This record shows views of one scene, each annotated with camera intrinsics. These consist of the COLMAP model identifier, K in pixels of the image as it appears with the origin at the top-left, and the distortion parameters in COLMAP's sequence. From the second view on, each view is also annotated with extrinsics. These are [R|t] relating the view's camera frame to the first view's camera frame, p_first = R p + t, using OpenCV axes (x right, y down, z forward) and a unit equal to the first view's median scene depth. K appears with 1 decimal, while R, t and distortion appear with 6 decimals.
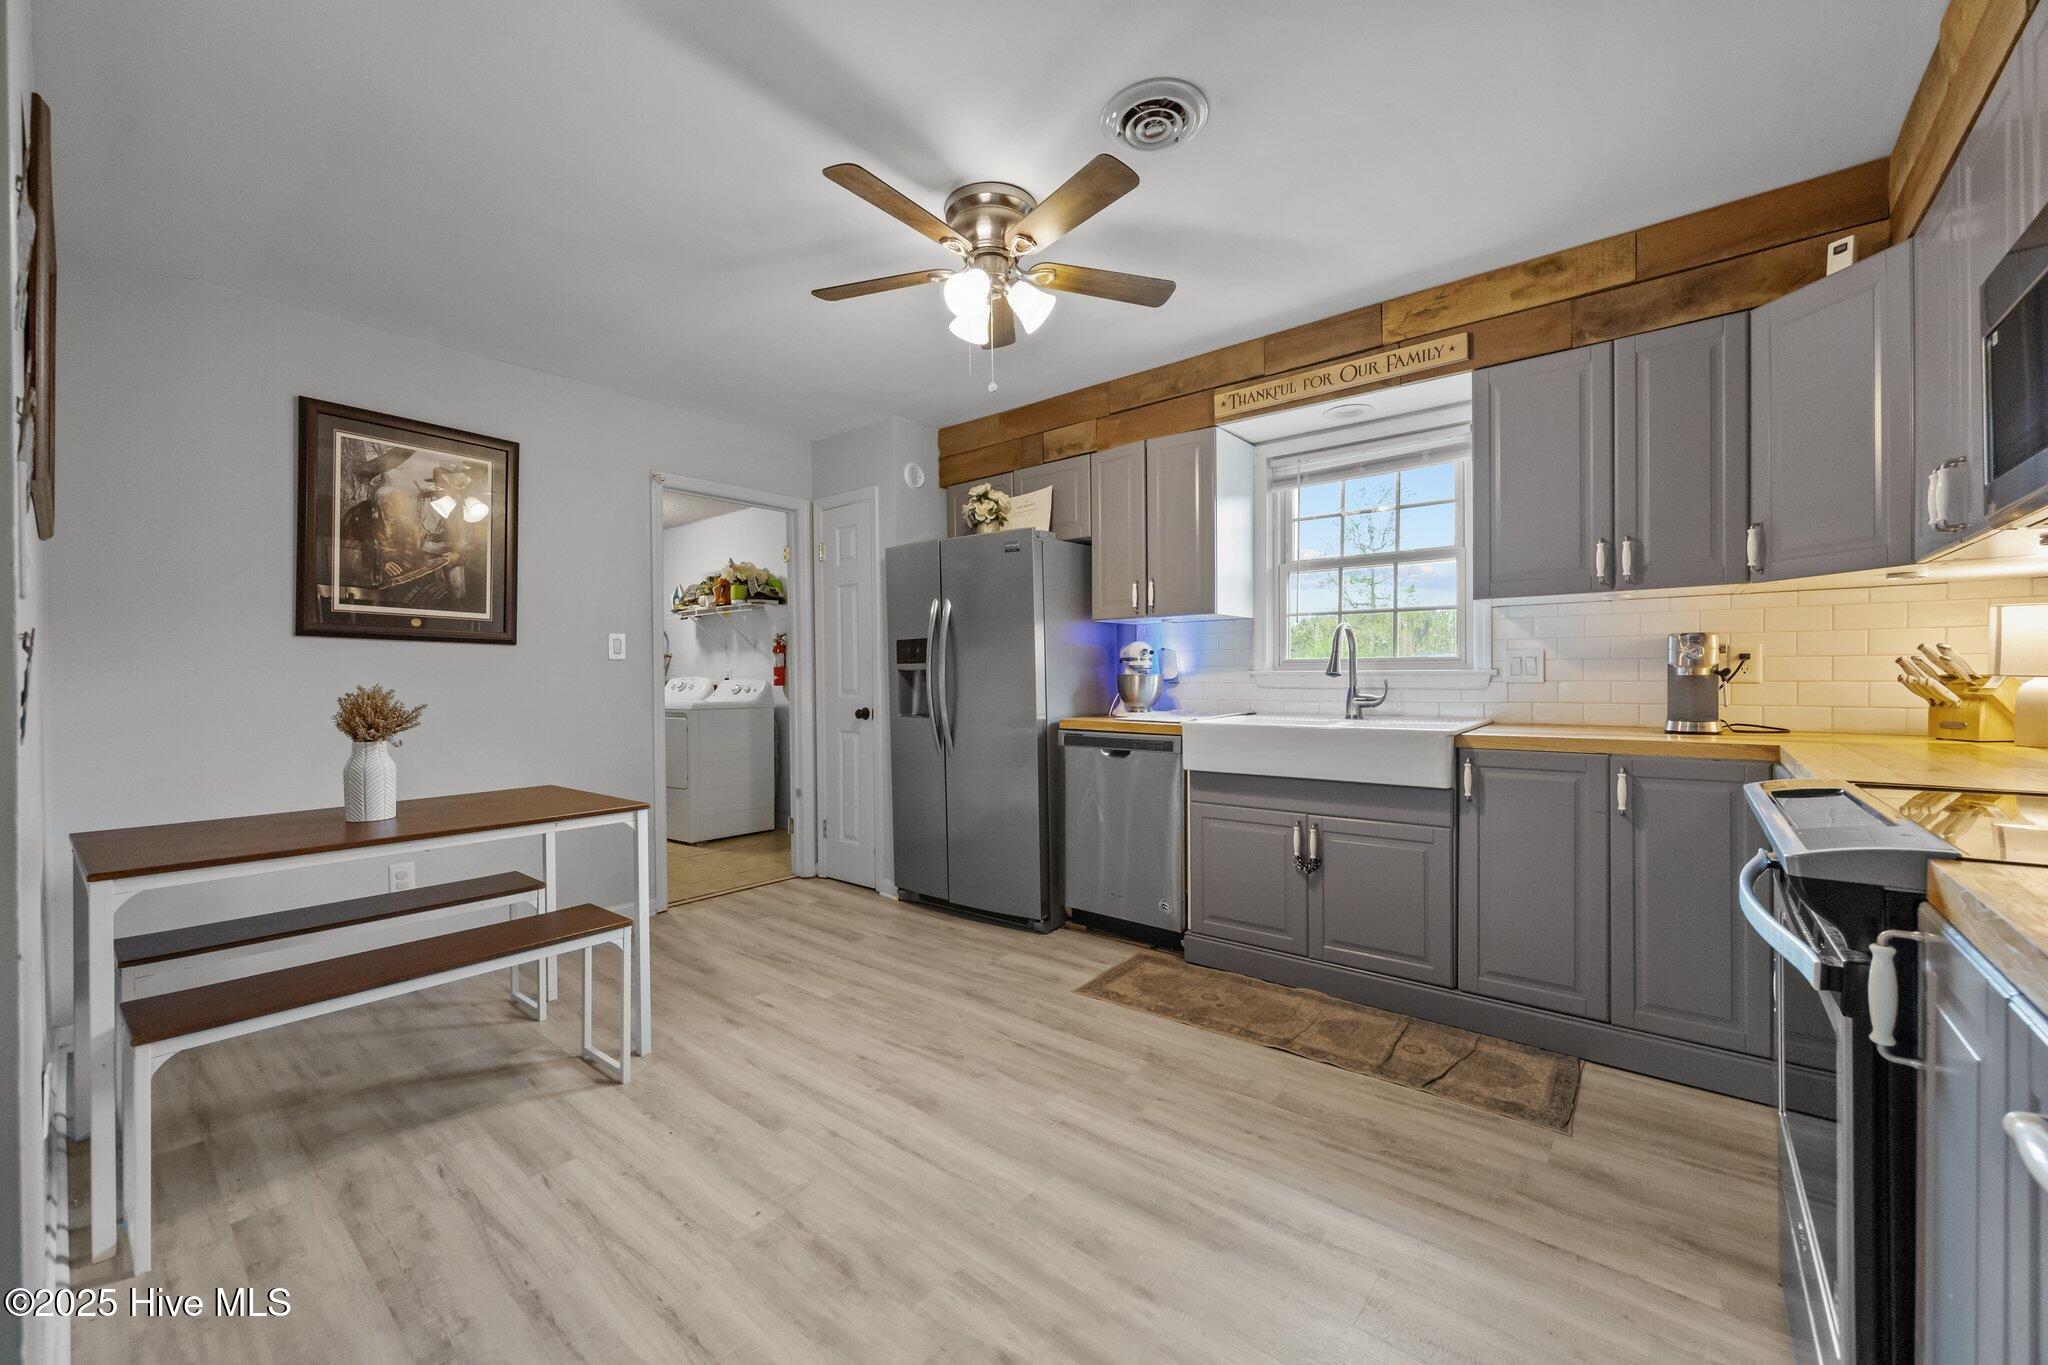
lens RADIAL K [[800.9, 0, 1019.4], [0, 800.9, 687.8], [0, 0, 1]] dist [-0.000074, -0.000015]
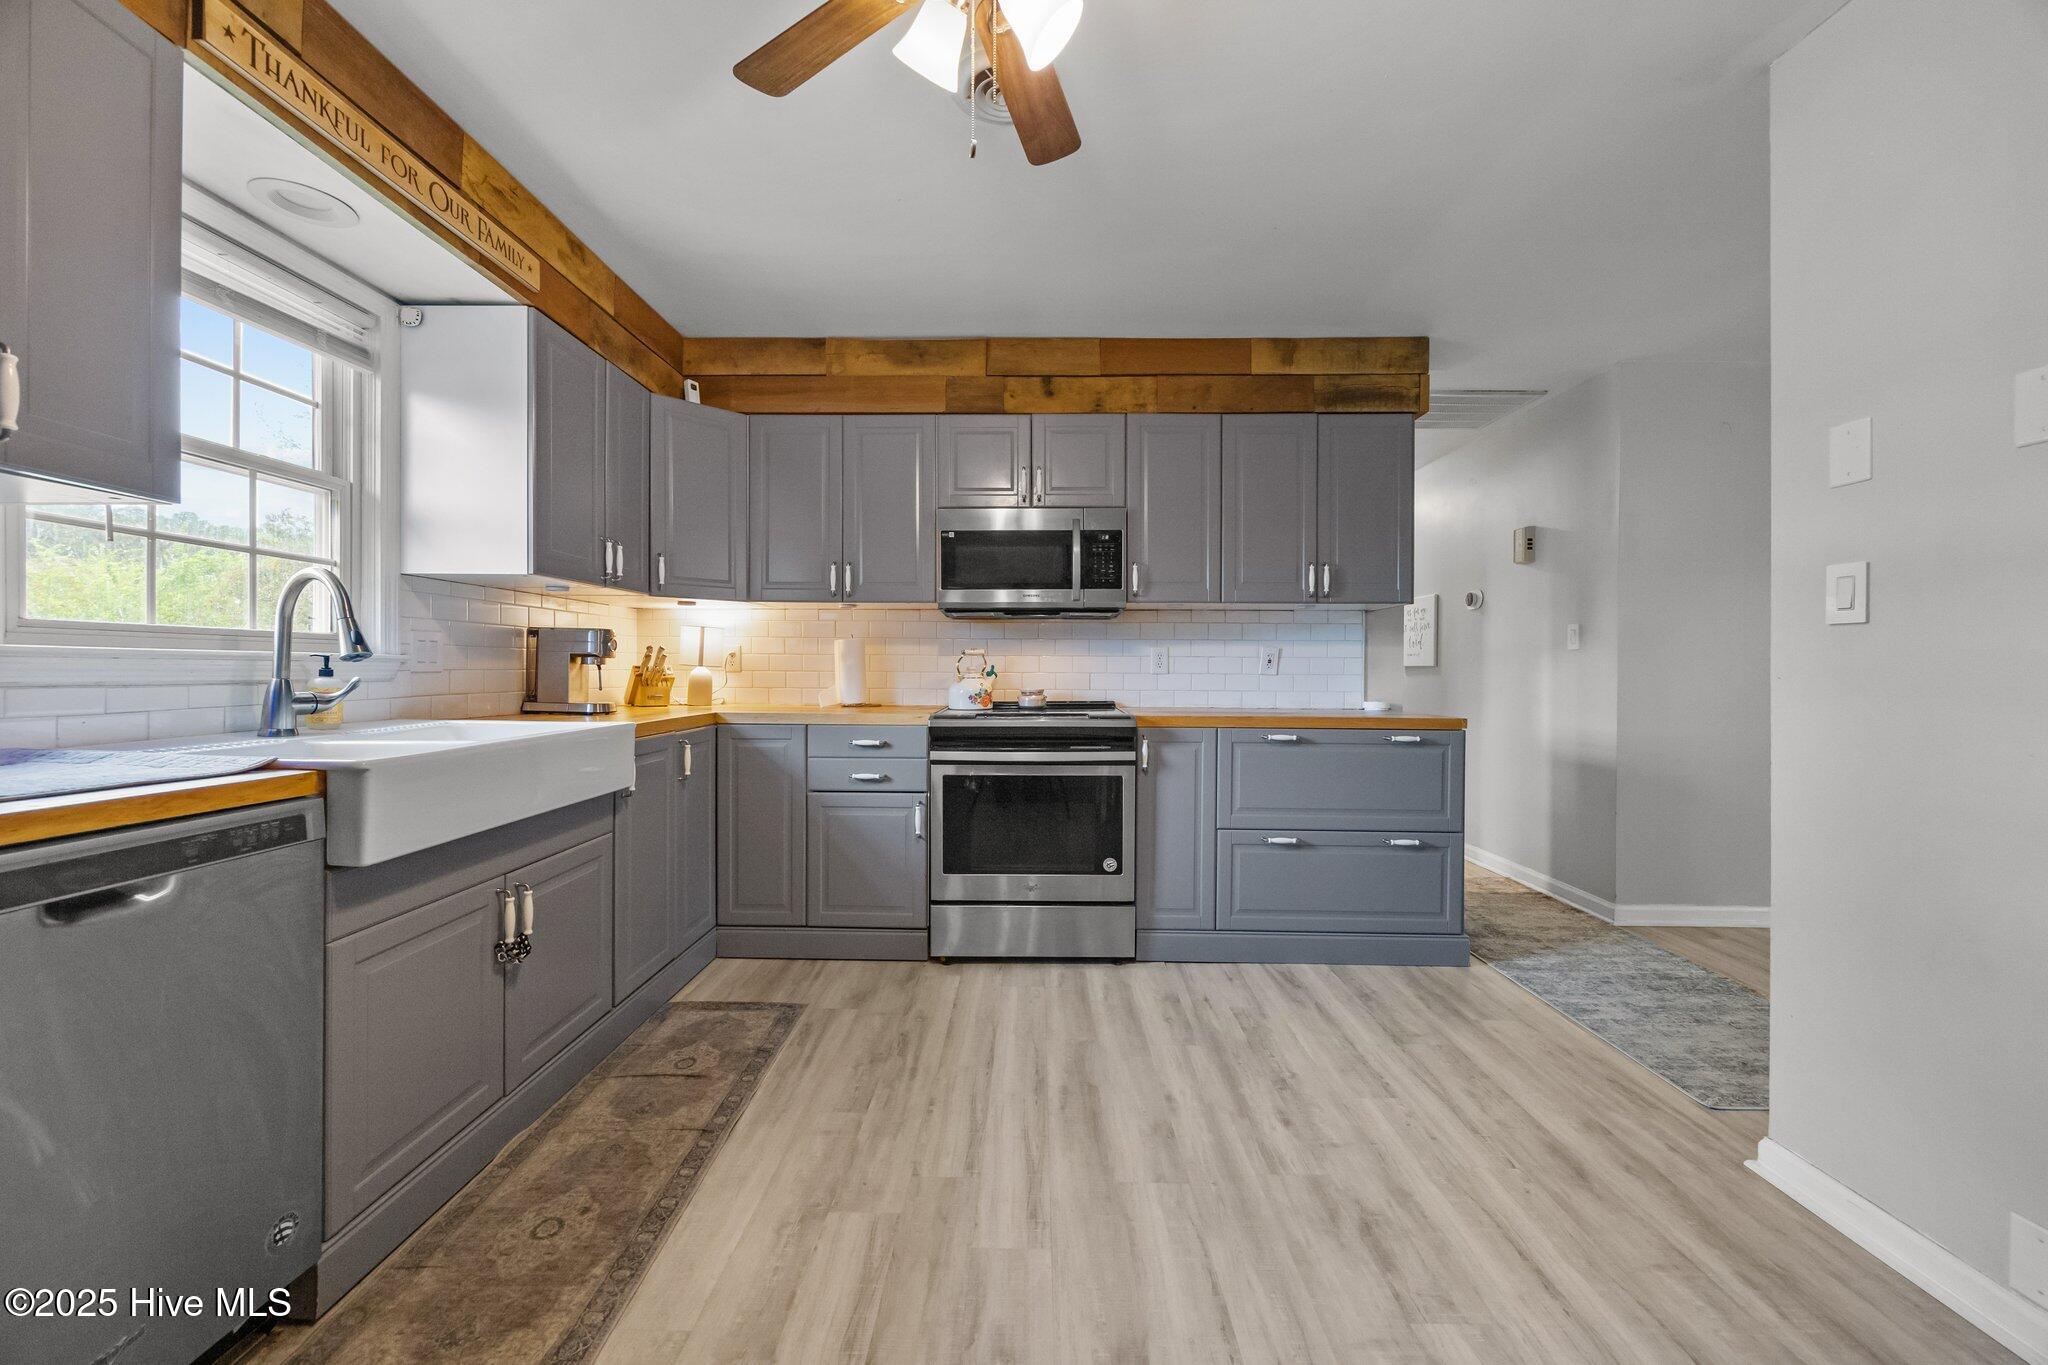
lens RADIAL K [[782.9, 0, 1017.4], [0, 782.9, 677.1], [0, 0, 1]] dist [-0.002050, -0.000308]
pose [[-0.620704, -0.006431, 0.784019, -0.493673], [0.008212, 0.999858, 0.014703, -0.010526], [-0.784002, 0.015564, -0.620563, 1.338168]]
